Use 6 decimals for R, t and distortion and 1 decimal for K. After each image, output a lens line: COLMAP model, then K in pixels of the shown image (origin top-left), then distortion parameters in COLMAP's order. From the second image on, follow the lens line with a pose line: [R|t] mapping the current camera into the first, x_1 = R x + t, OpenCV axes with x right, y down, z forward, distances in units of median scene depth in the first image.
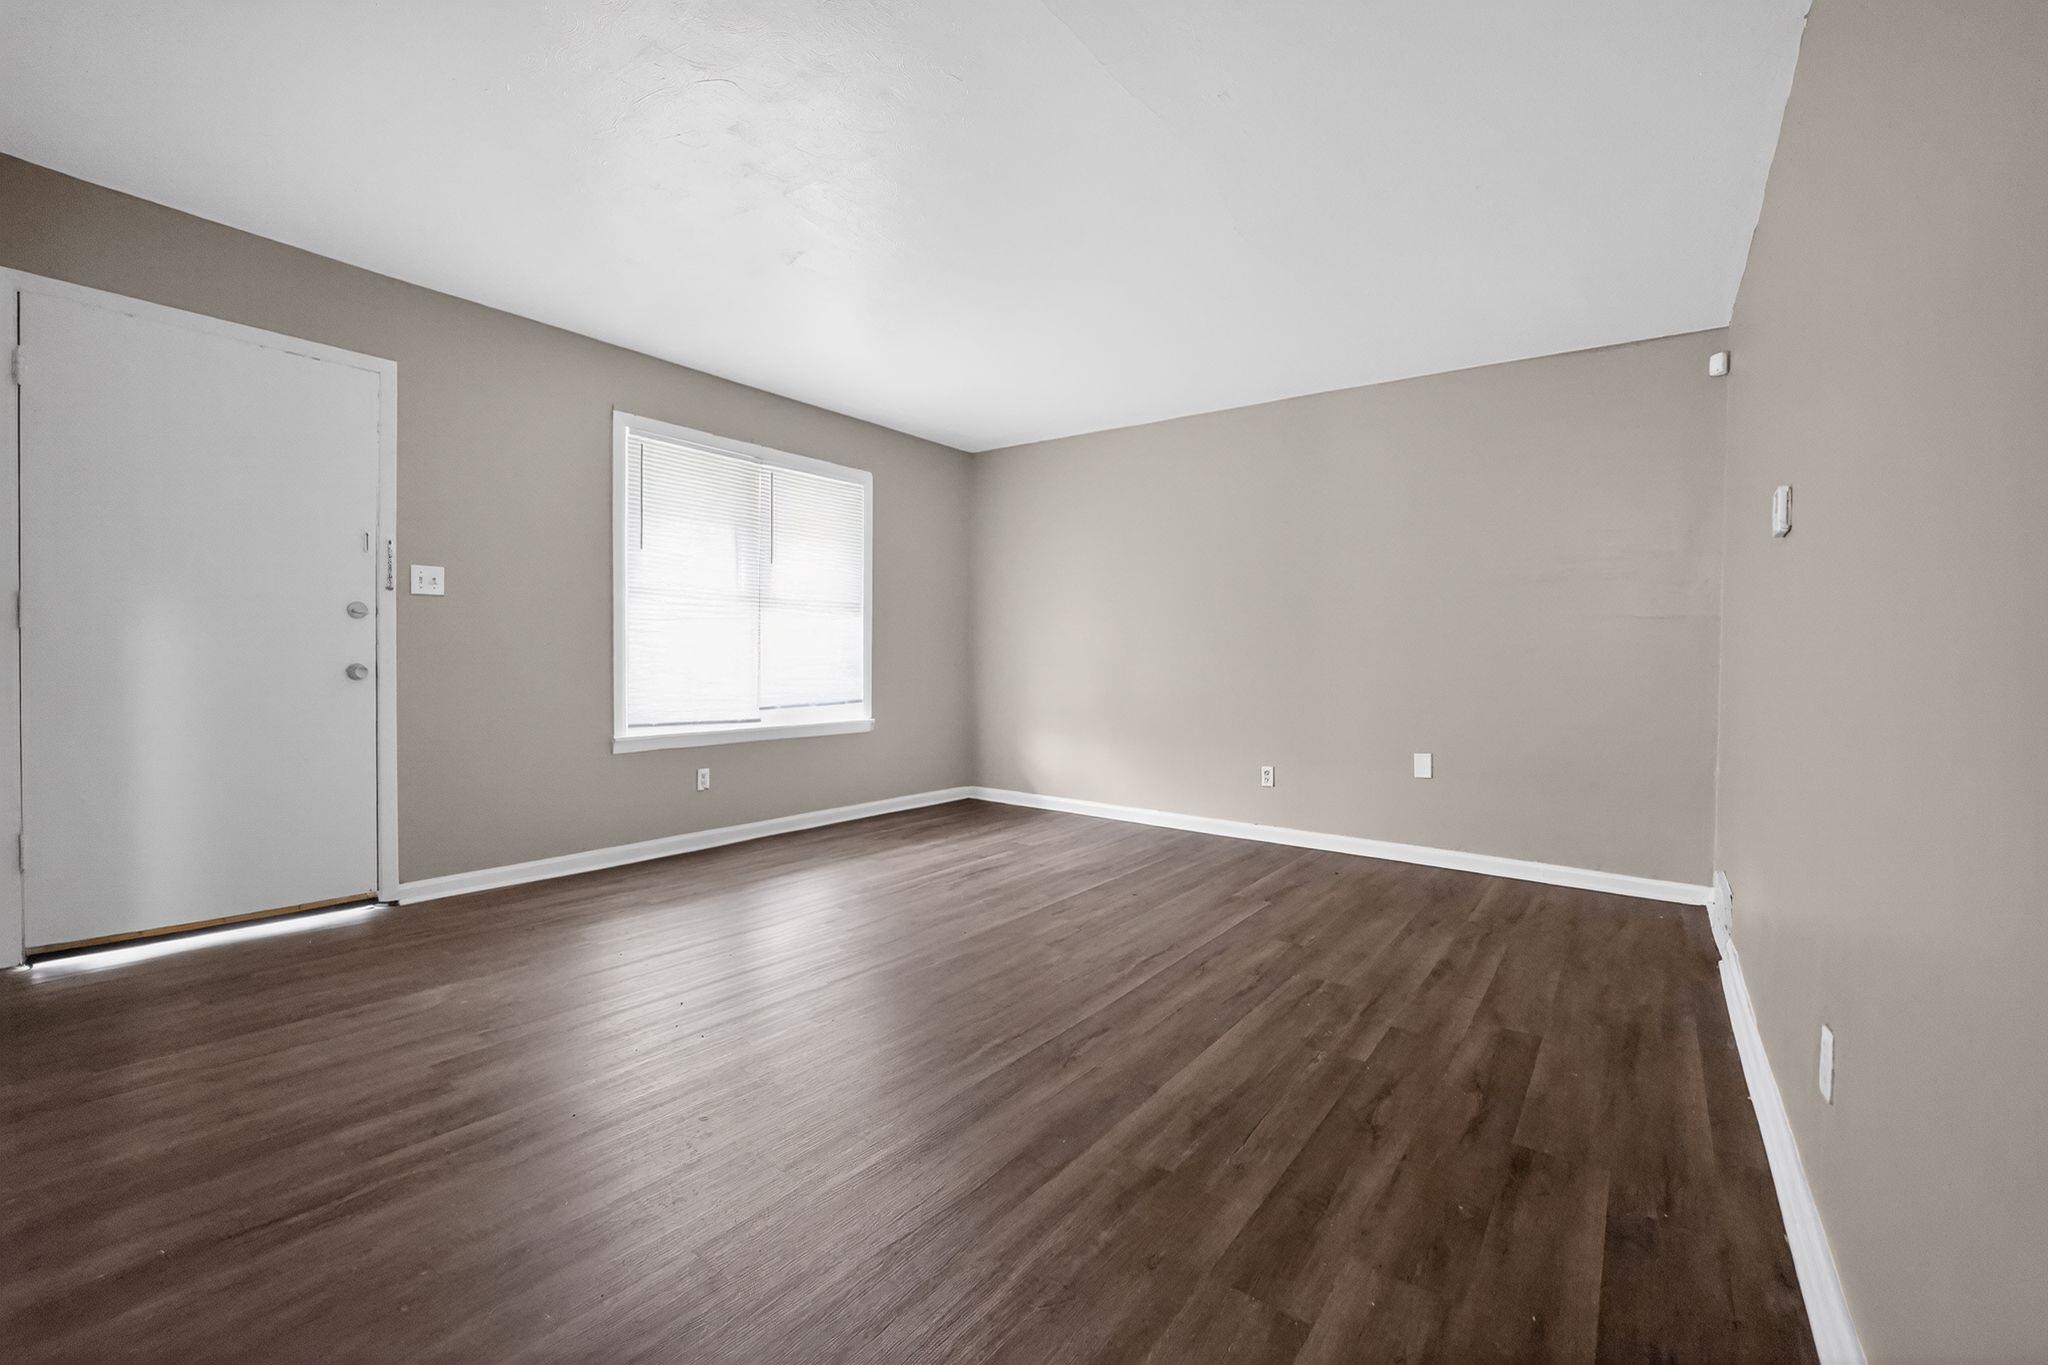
lens RADIAL K [[838.4, 0, 1021.5], [0, 838.4, 668.2], [0, 0, 1]] dist [-0.021902, 0.000120]
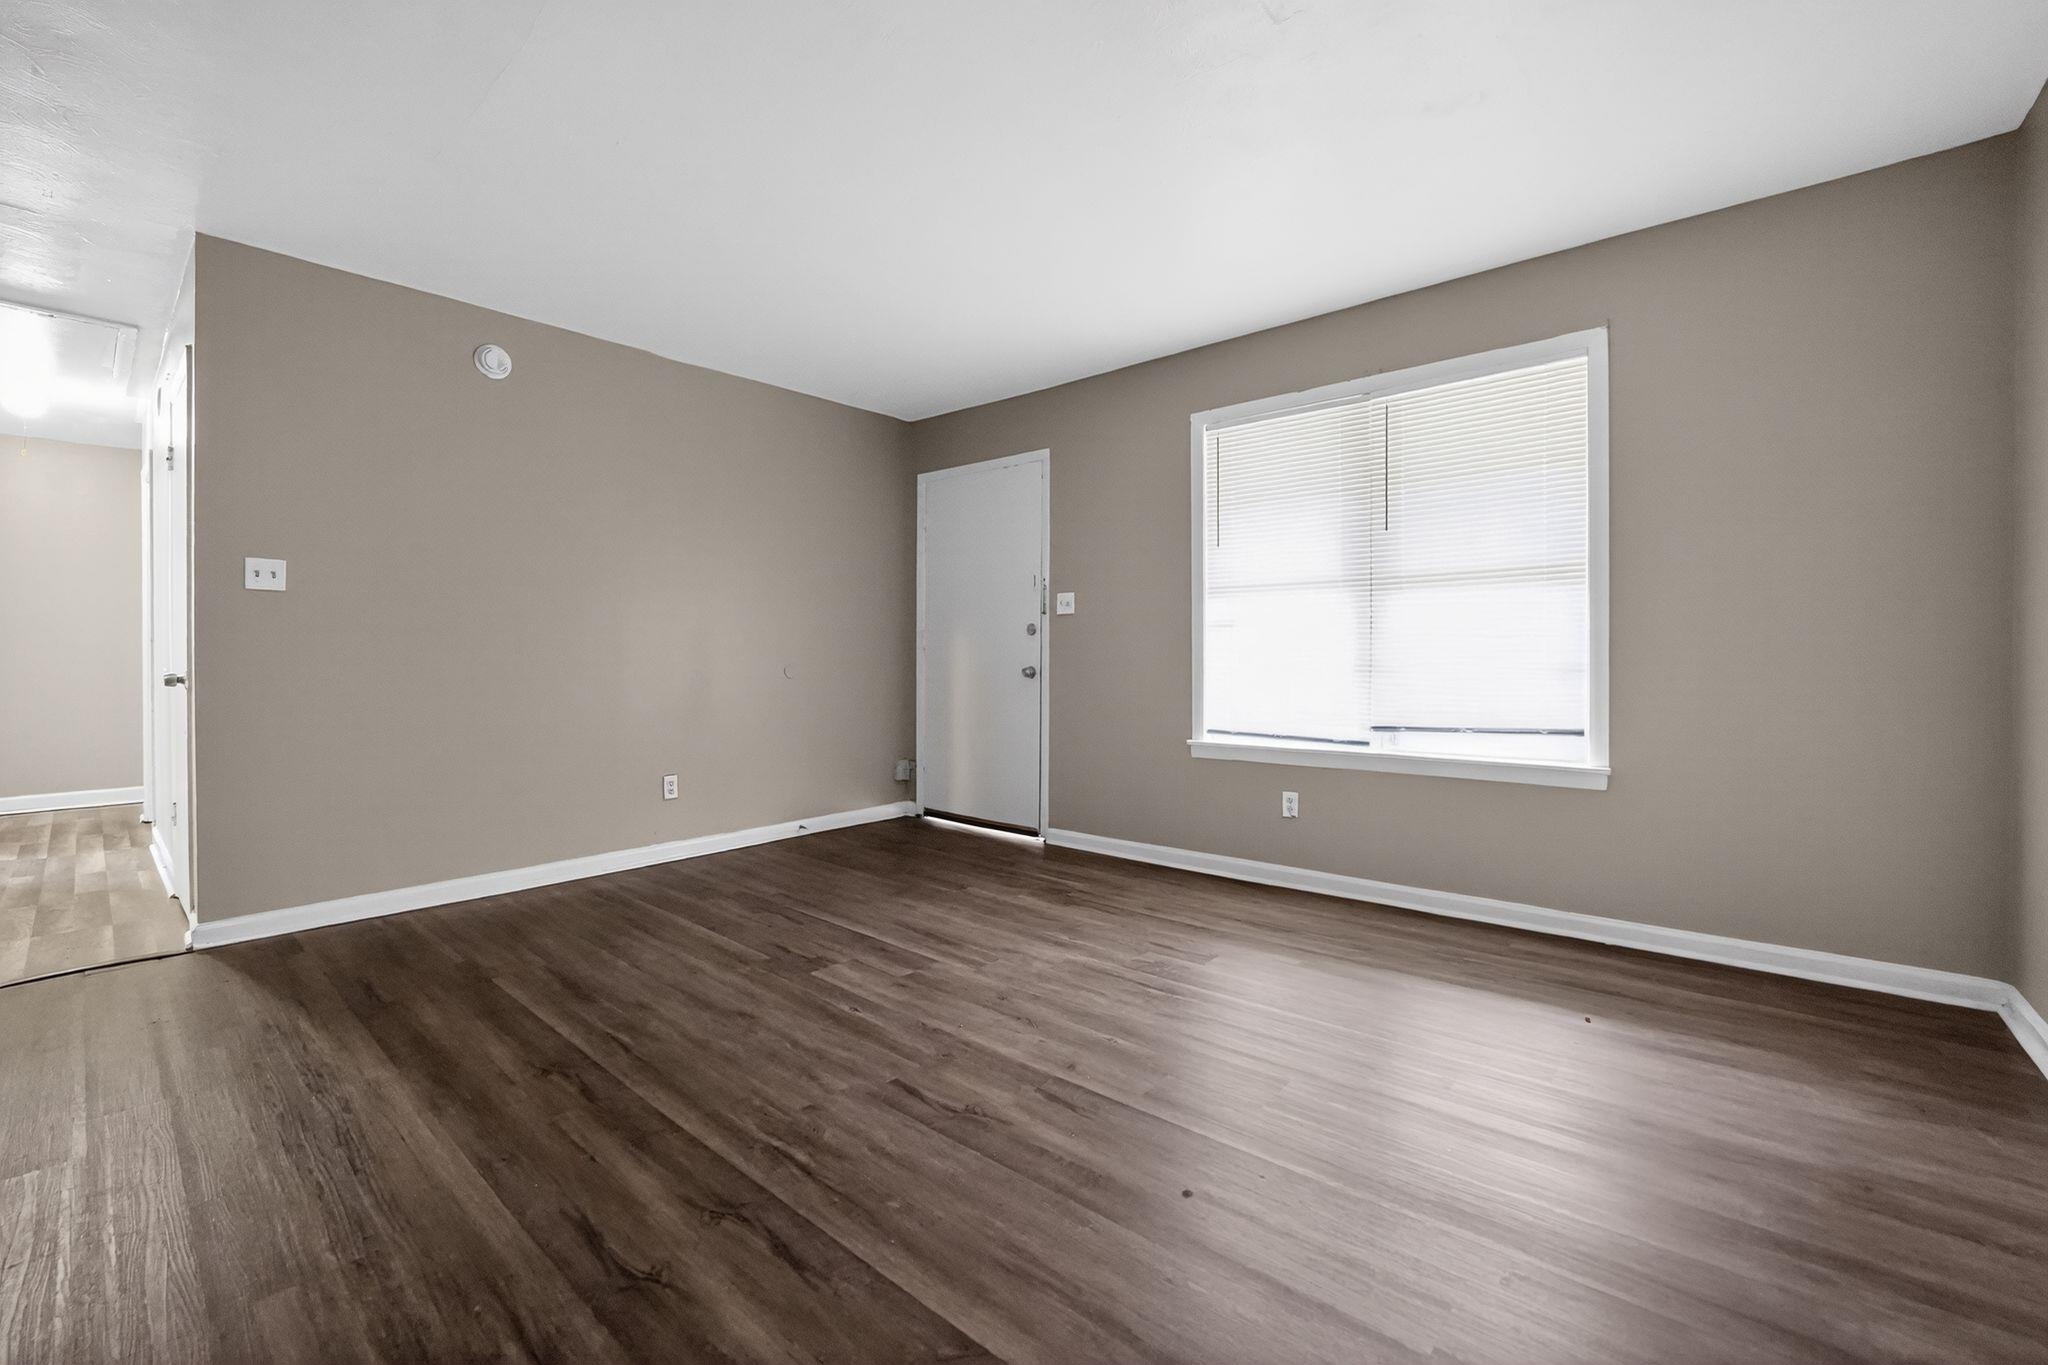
lens RADIAL K [[838.4, 0, 1021.5], [0, 838.4, 668.2], [0, 0, 1]] dist [-0.021902, 0.000120]
pose [[-0.063797, 0.002015, -0.997961, 0.646281], [-0.007867, 0.999966, 0.002522, -0.006509], [0.997932, 0.008012, -0.063779, 1.054569]]
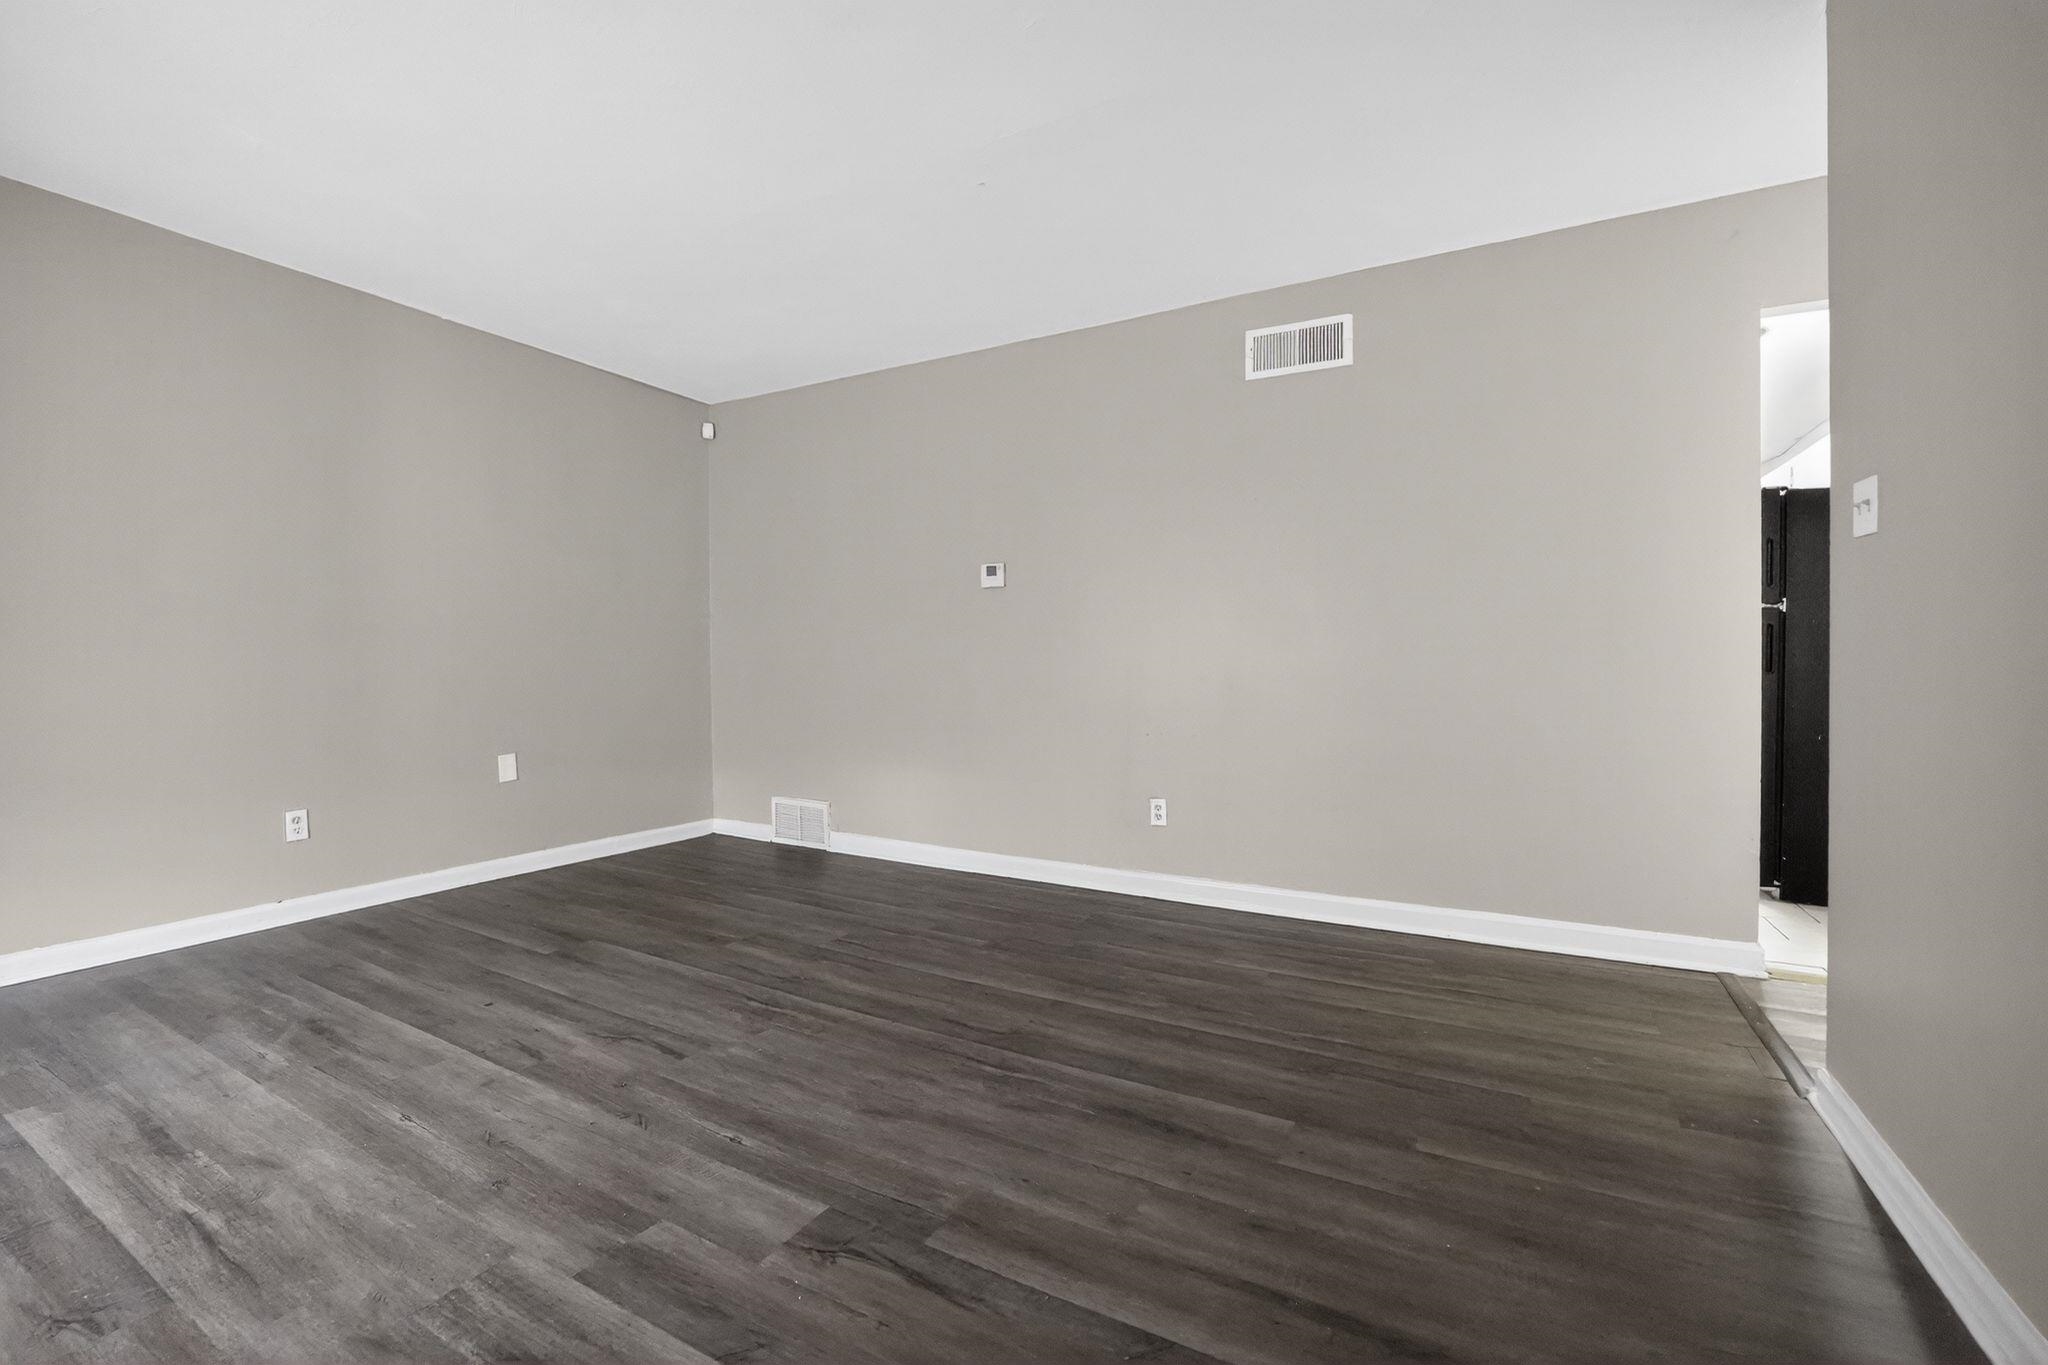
lens RADIAL K [[853.9, 0, 1019.9], [0, 853.9, 647.4], [0, 0, 1]] dist [-0.029462, 0.006675]
pose [[-0.133731, -0.004884, 0.991006, -0.666397], [0.007048, 0.999958, 0.005879, -0.020717], [-0.990993, 0.007771, -0.133691, 0.745365]]
